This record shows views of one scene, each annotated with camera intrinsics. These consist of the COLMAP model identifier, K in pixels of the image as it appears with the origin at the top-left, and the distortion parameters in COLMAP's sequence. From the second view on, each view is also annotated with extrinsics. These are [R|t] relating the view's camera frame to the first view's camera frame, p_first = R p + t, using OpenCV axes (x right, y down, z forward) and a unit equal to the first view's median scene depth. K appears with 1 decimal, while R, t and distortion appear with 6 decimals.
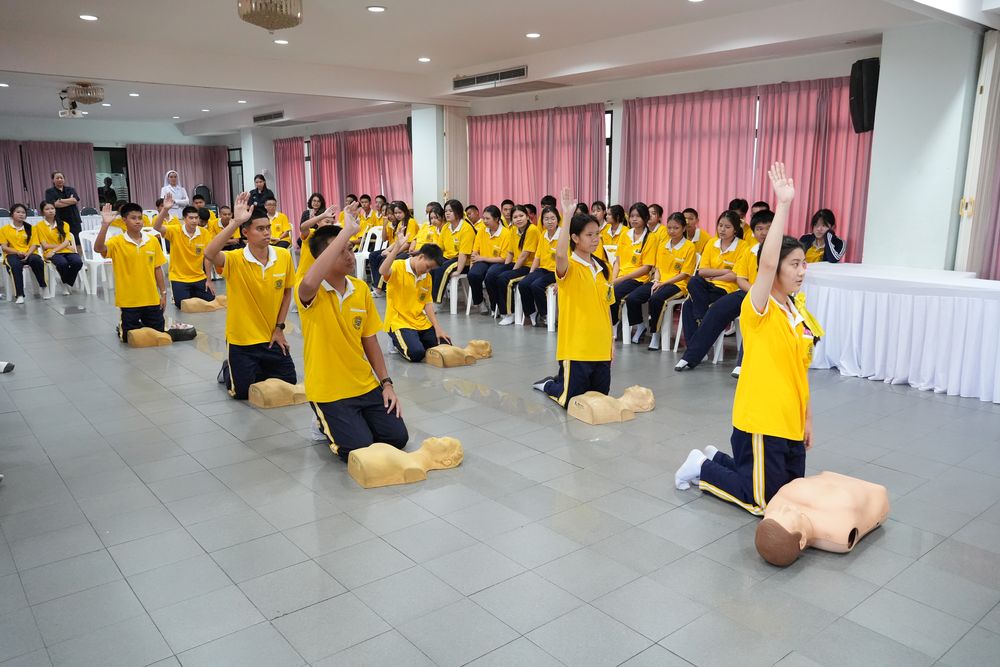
lens RADIAL K [[755.7, 0, 496.4], [0, 755.7, 330.8], [0, 0, 1]] dist [-0.043806, 0.074444]
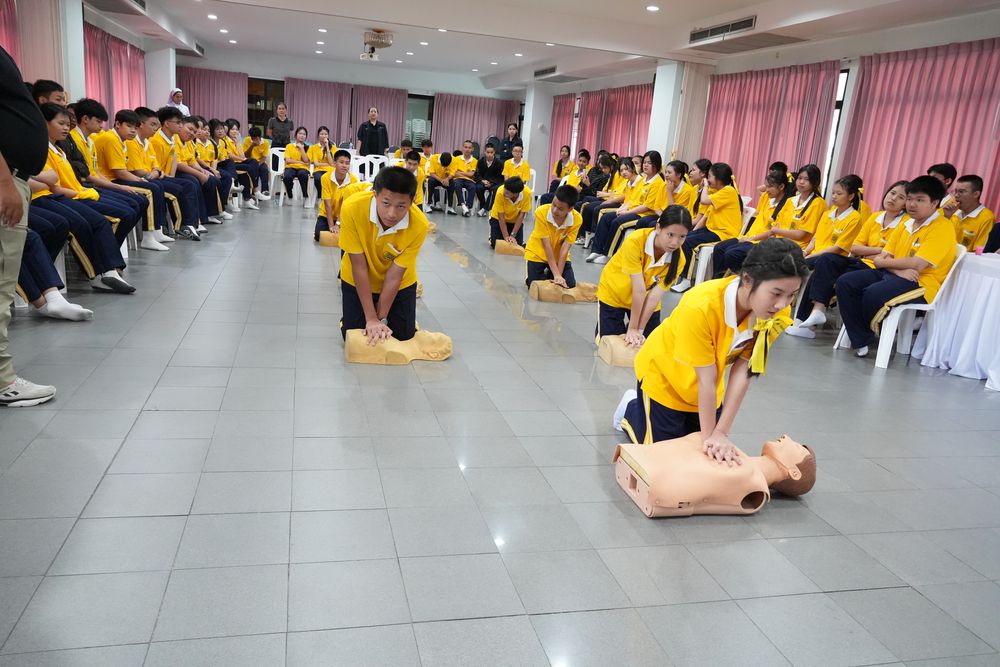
lens RADIAL K [[755.7, 0, 489.2], [0, 755.7, 340.1], [0, 0, 1]] dist [-0.043806, 0.074444]
pose [[0.897751, 0.188083, -0.398331, 0.185105], [-0.171850, 0.982153, 0.076438, 0.024826], [0.405598, -0.000169, 0.914051, 0.022344]]
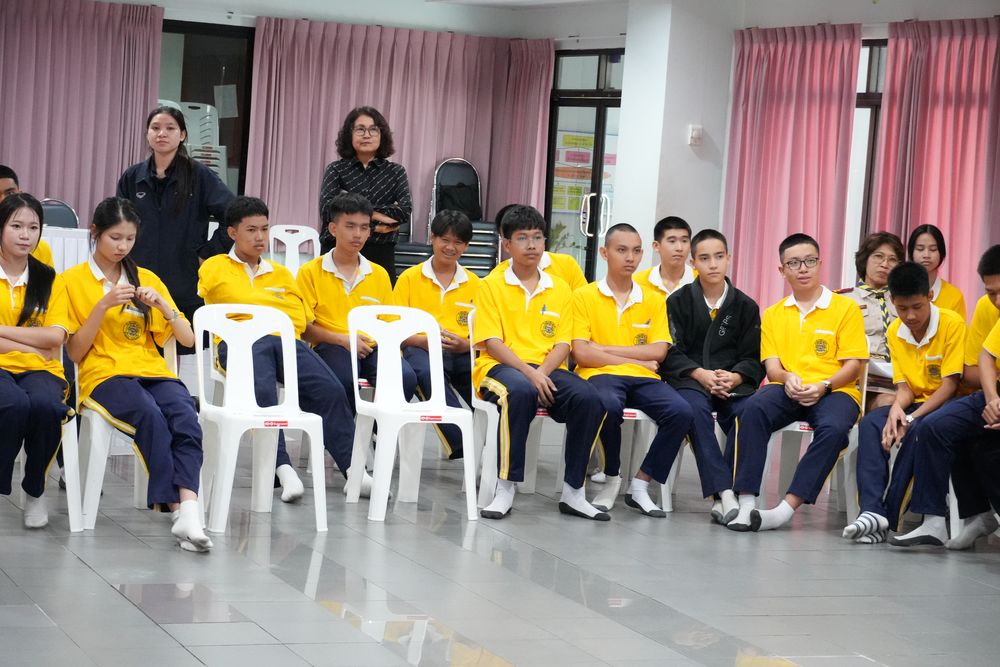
lens RADIAL K [[2321.7, 0, 497.9], [0, 2321.7, 333.7], [0, 0, 1]] dist [0.069820, 0.000000]
pose [[0.957069, 0.090508, -0.275366, -0.224439], [-0.124294, 0.986372, -0.107798, -0.045401], [0.261857, 0.137397, 0.955276, 0.209014]]
